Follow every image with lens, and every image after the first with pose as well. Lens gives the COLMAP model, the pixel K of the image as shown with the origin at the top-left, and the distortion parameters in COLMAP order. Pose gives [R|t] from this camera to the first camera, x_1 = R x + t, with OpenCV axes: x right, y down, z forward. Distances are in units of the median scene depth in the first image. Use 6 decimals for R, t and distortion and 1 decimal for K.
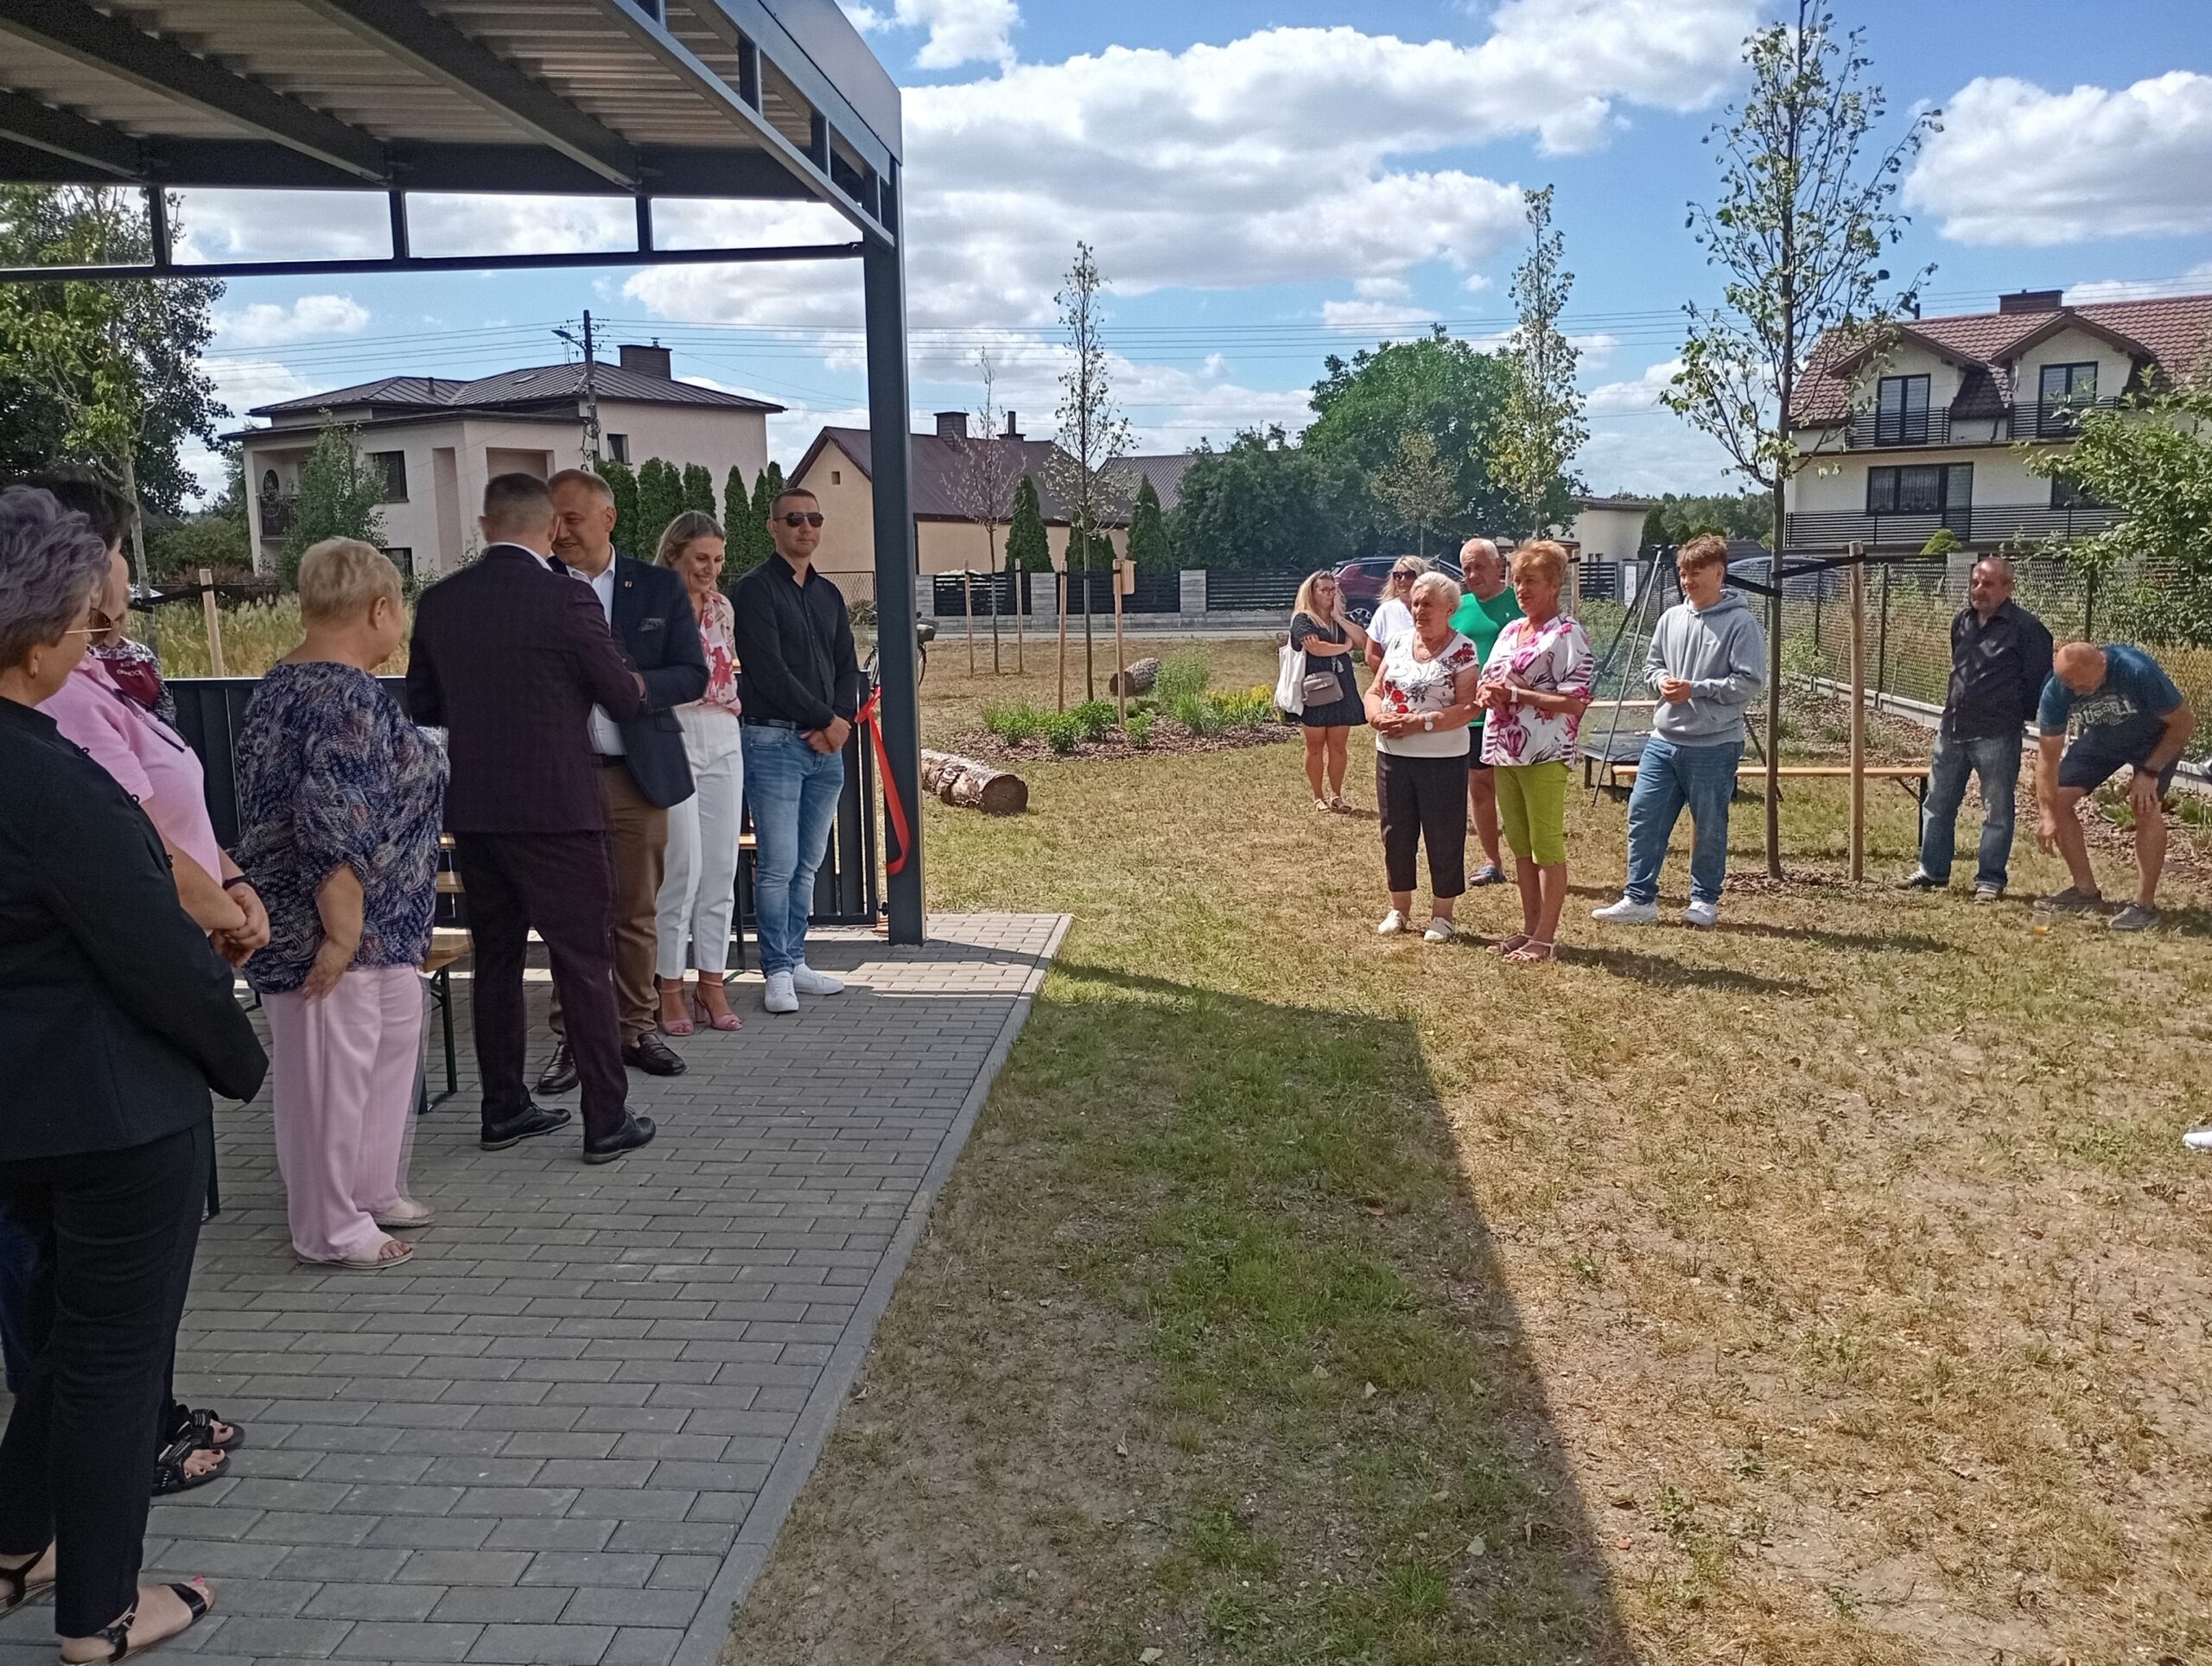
lens RADIAL K [[1857.7, 0, 1109.1], [0, 1857.7, 831.0], [0, 0, 1]] dist [0.060042, -0.076343]
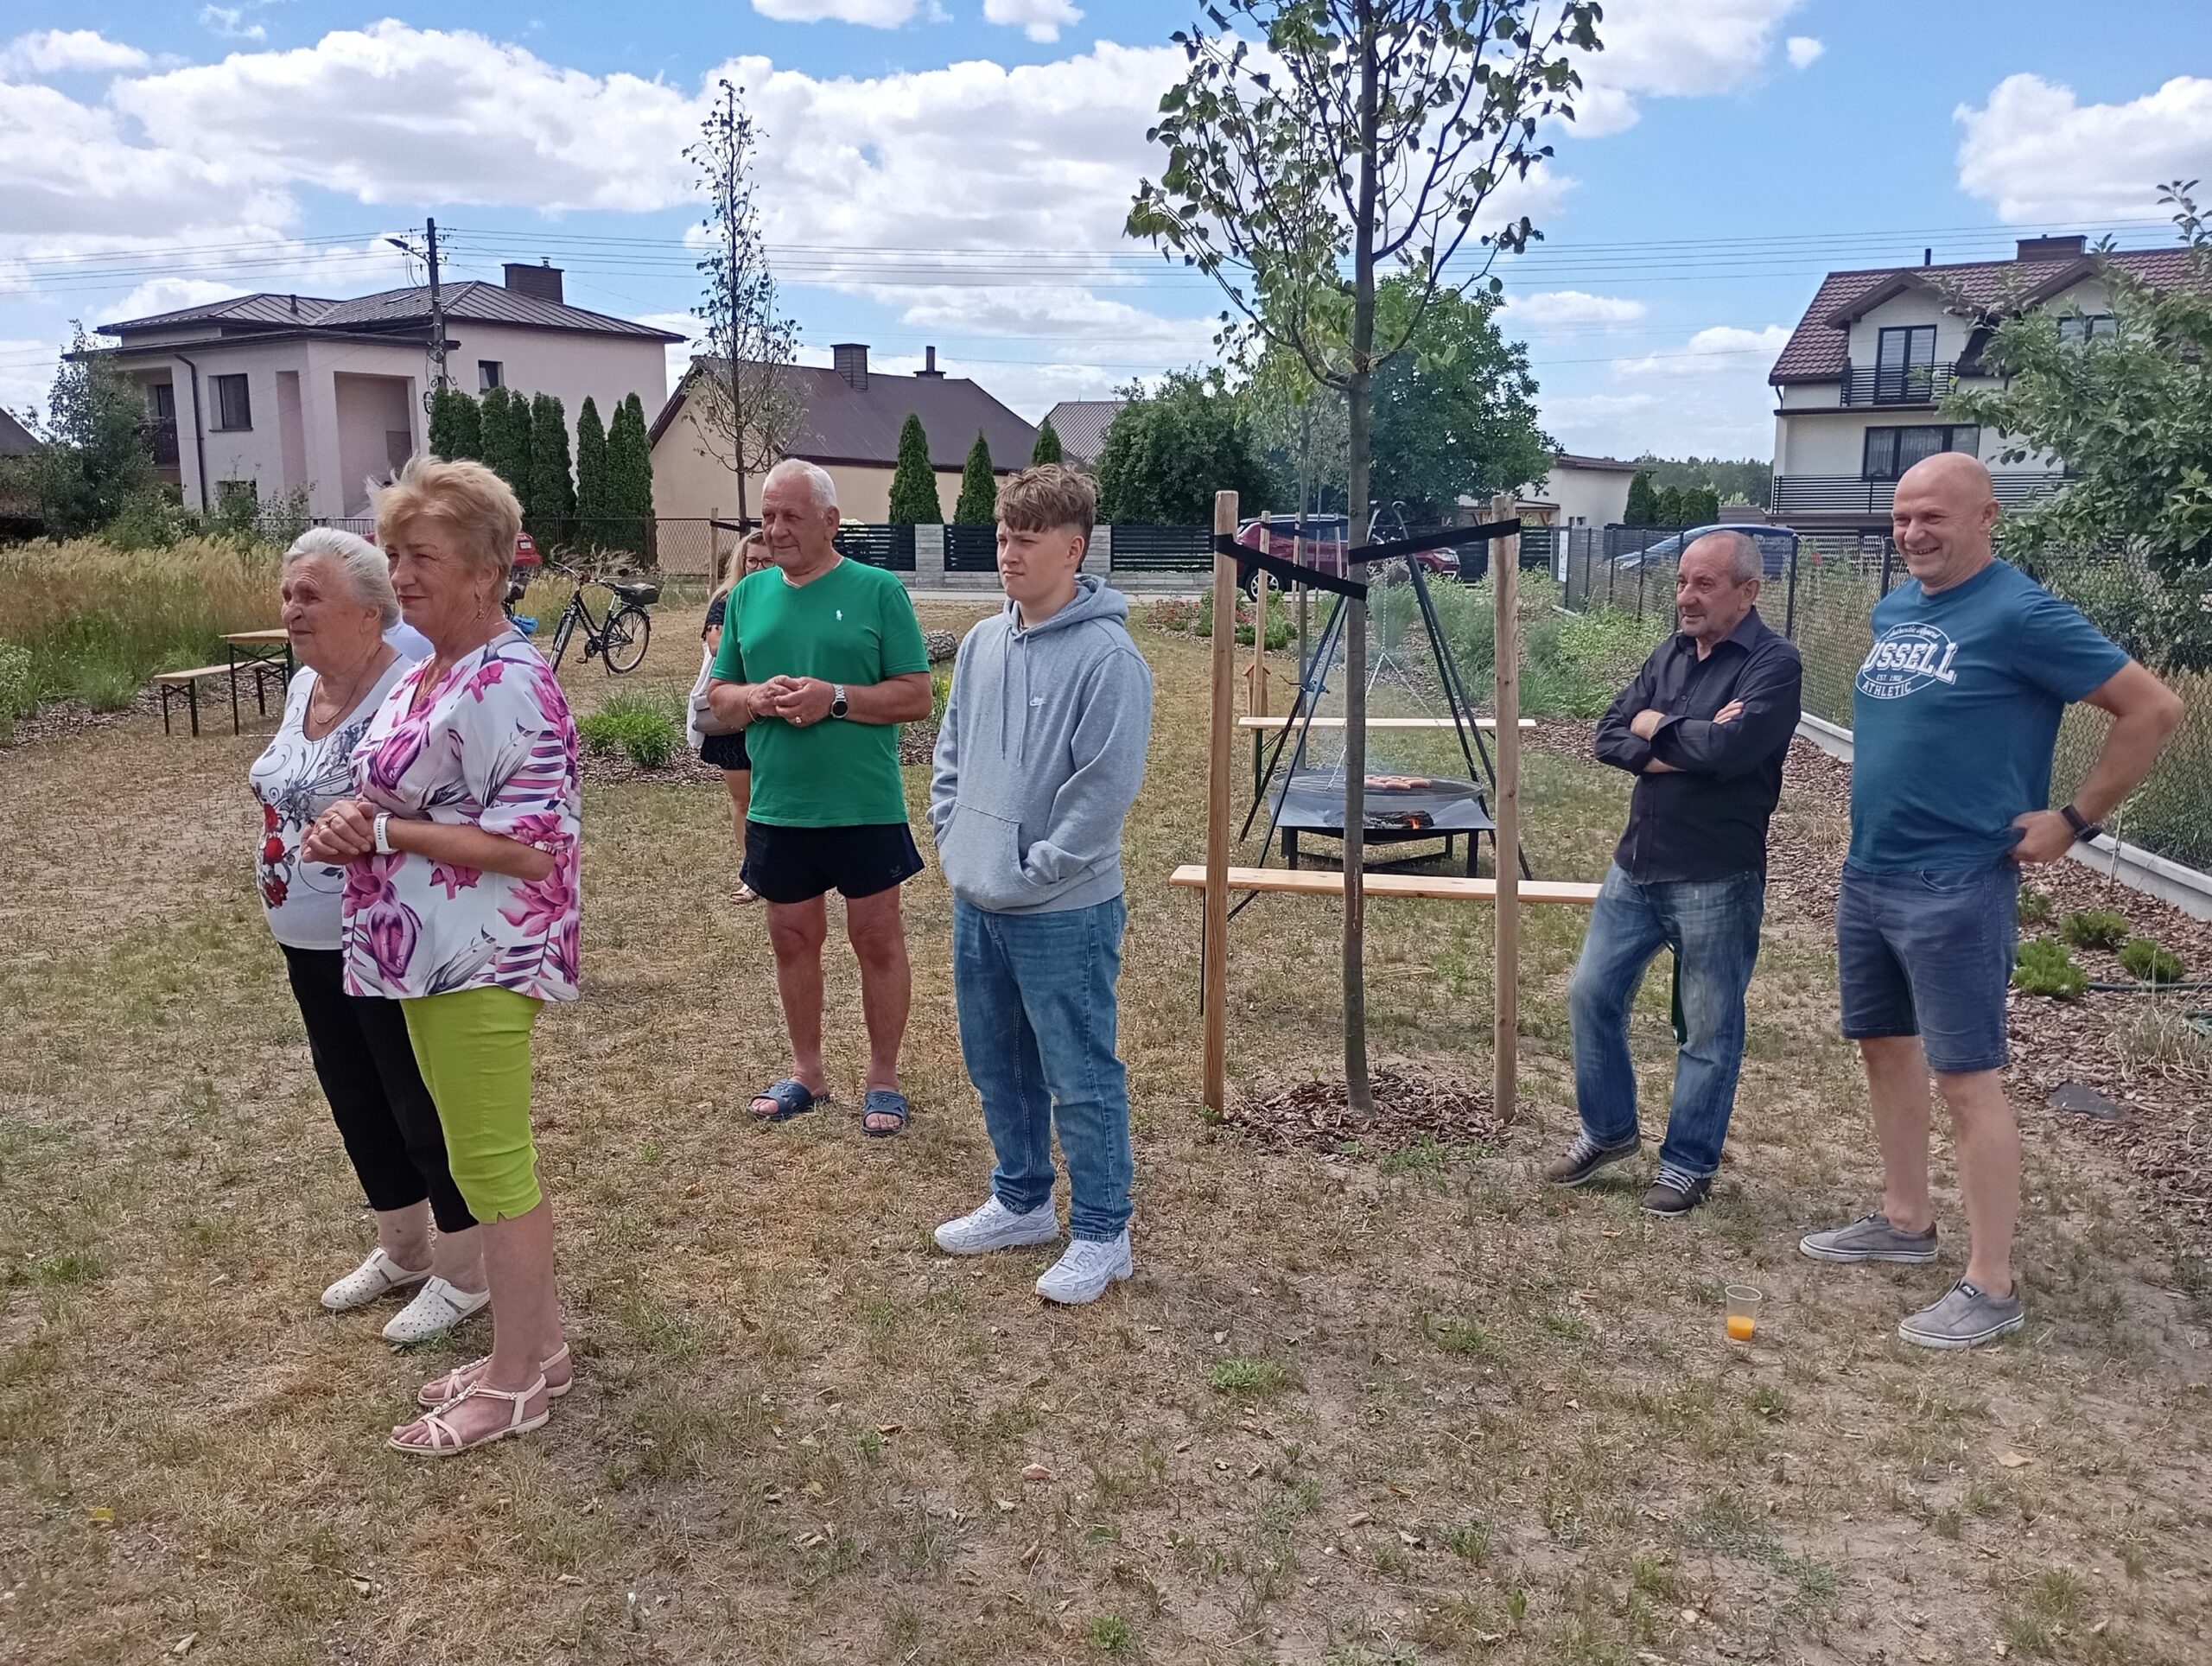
lens RADIAL K [[1857.7, 0, 1113.8], [0, 1857.7, 856.7], [0, 0, 1]] dist [0.060042, -0.076343]
pose [[0.999740, 0.021933, -0.006185, 0.059795], [-0.021686, 0.999063, 0.037452, -0.013725], [0.007000, -0.037308, 0.999279, 0.093105]]
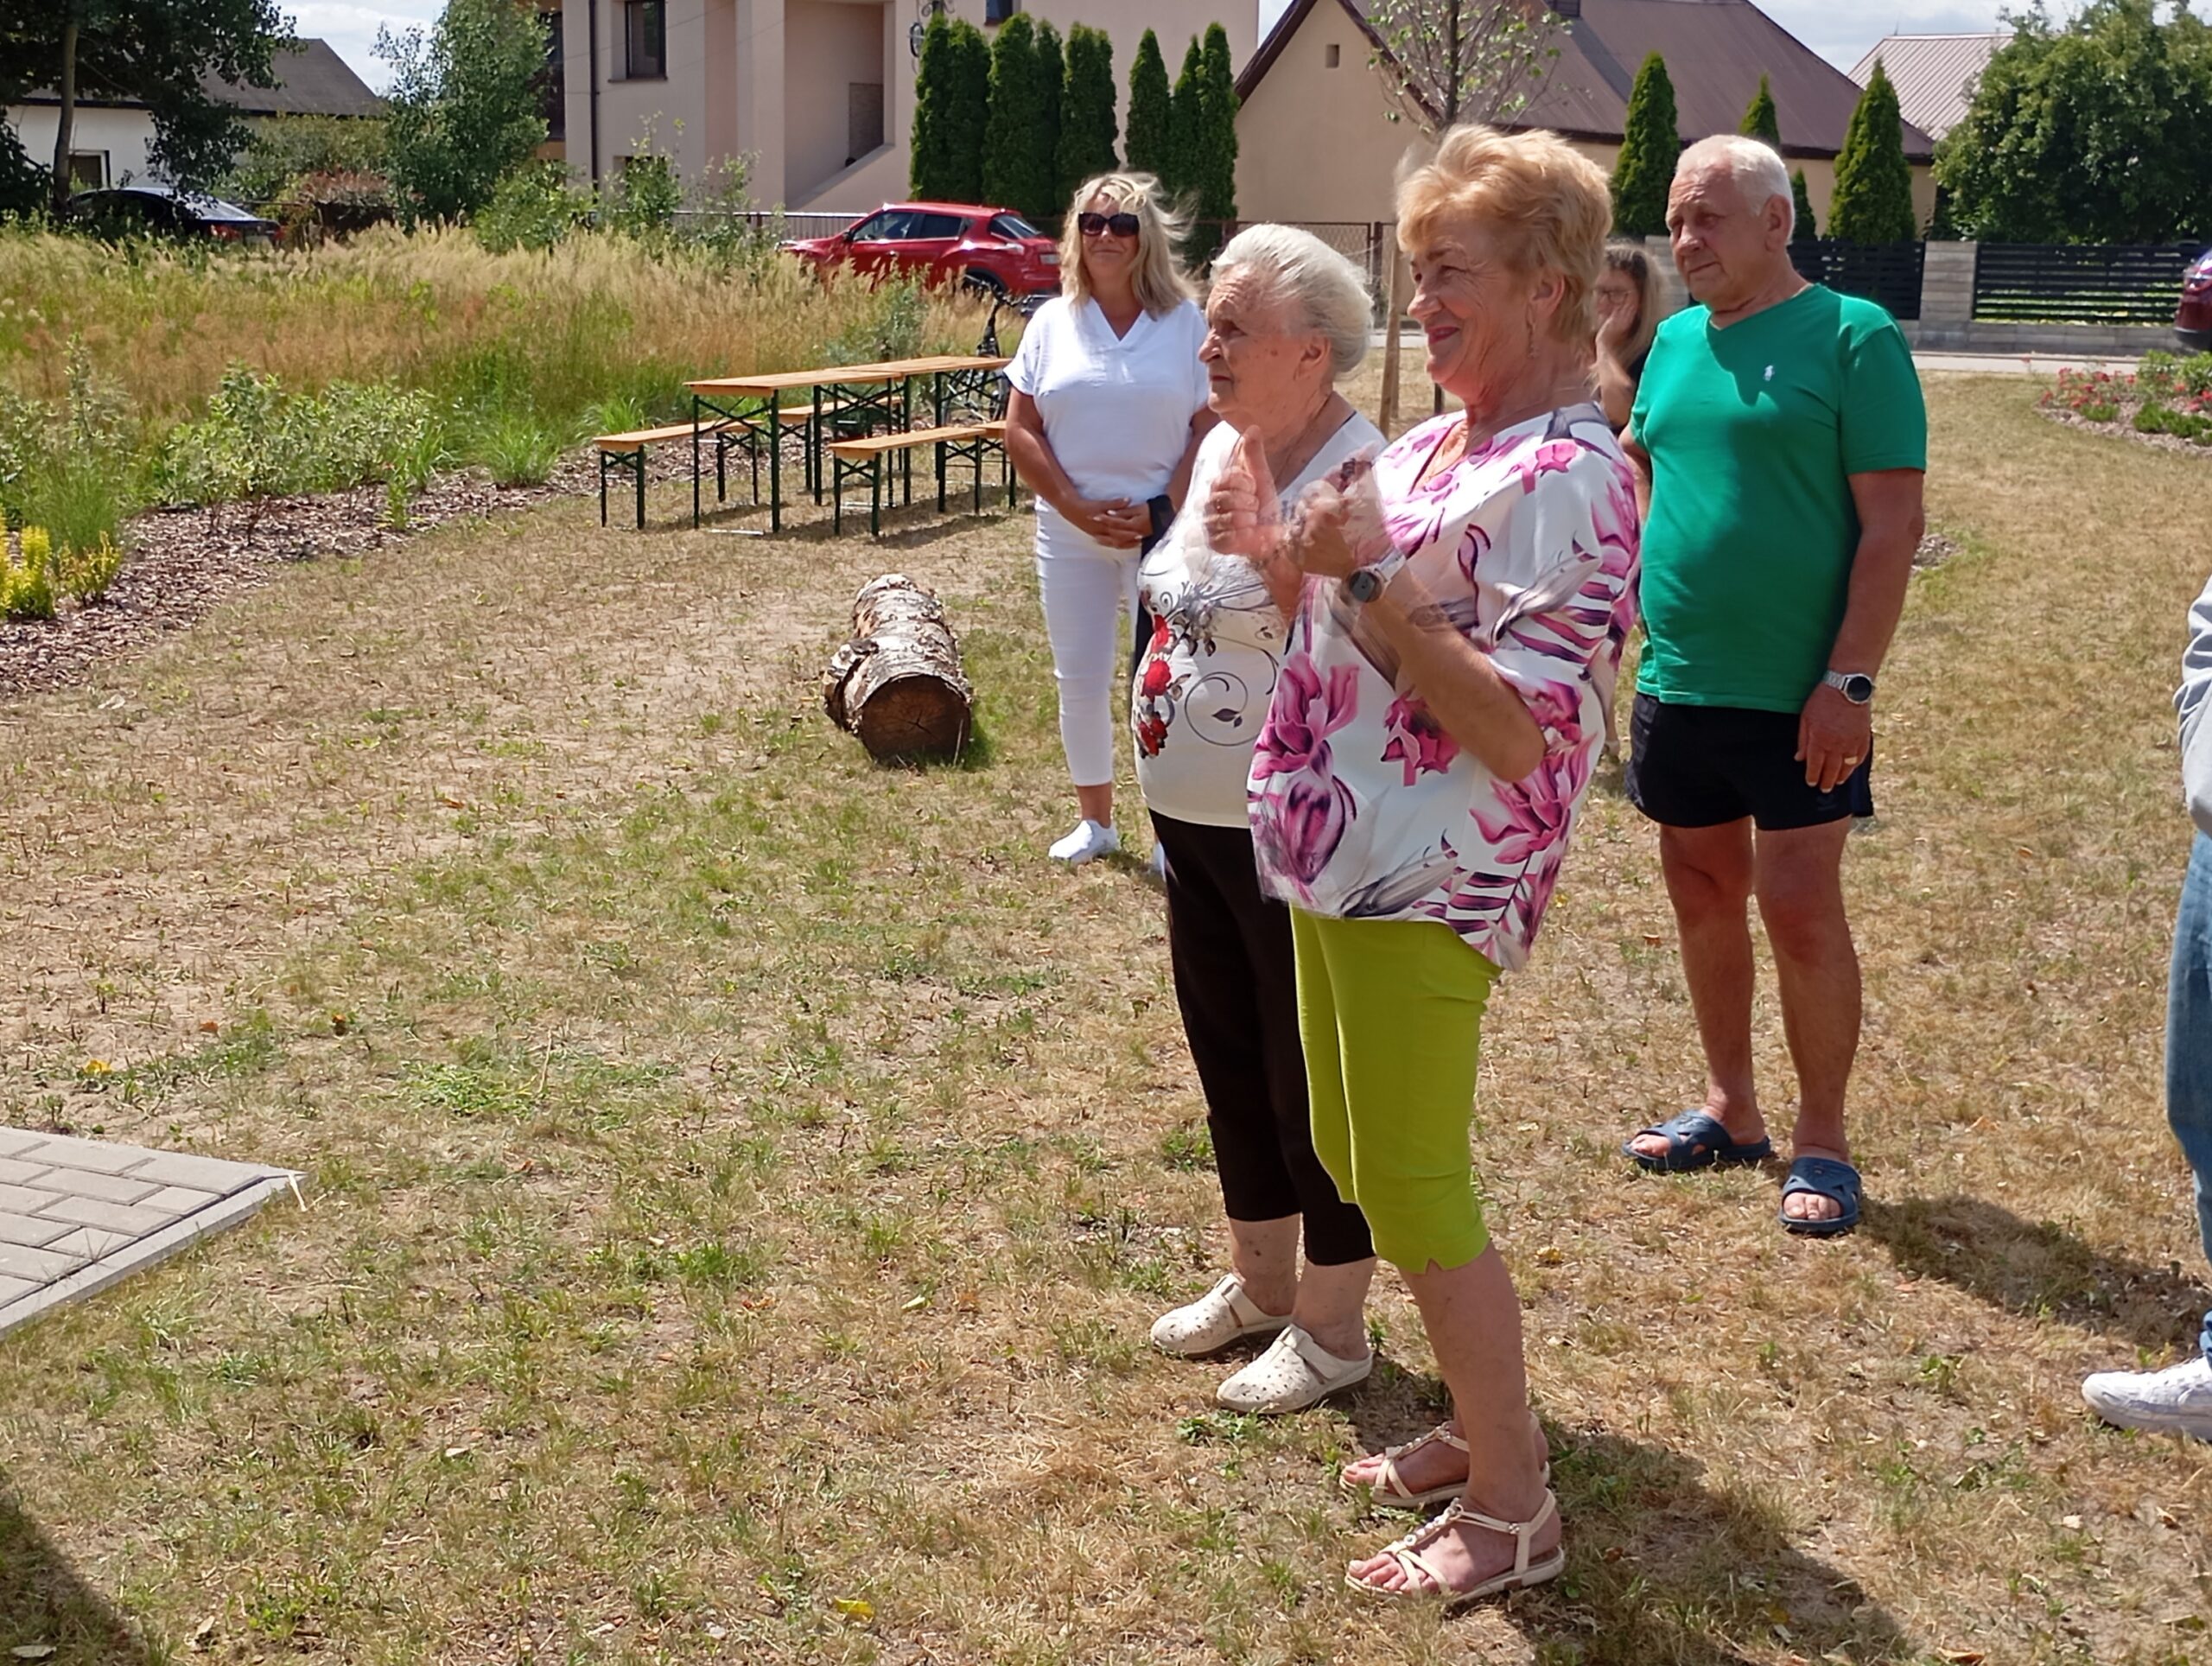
lens RADIAL K [[2969.7, 0, 1085.8], [0, 2969.7, 847.8], [0, 0, 1]] dist [0.031553, 0.000000]
pose [[0.959575, 0.094872, -0.264983, 0.047567], [-0.076968, 0.994042, 0.077174, -0.012510], [0.270726, -0.053659, 0.961160, 0.088770]]
